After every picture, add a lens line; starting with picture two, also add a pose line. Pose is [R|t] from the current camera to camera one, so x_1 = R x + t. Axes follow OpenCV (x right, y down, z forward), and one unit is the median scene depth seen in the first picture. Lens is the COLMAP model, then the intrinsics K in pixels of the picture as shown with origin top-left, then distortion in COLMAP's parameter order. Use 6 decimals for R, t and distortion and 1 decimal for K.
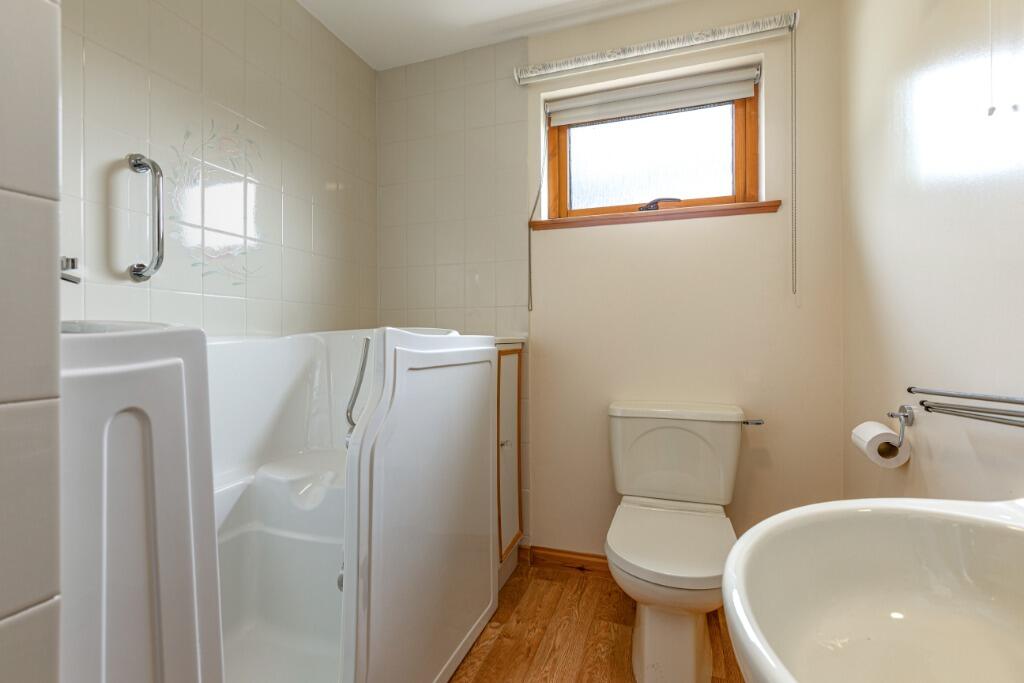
lens RADIAL K [[470.0, 0, 508.5], [0, 470.0, 338.6], [0, 0, 1]] dist [-0.009458, 0.002763]
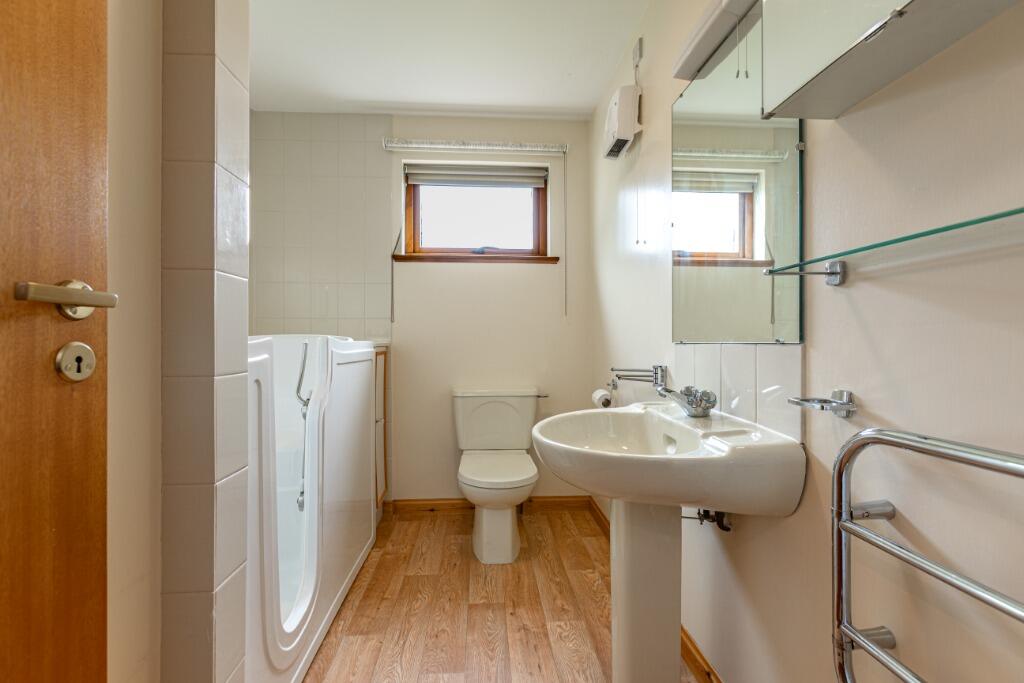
lens RADIAL K [[470.0, 0, 512.7], [0, 470.0, 341.6], [0, 0, 1]] dist [-0.009458, 0.002763]
pose [[0.916012, 0.002846, 0.401142, -0.200652], [-0.002205, 0.999995, -0.002059, -0.002716], [-0.401146, 0.001001, 0.916014, -0.397465]]
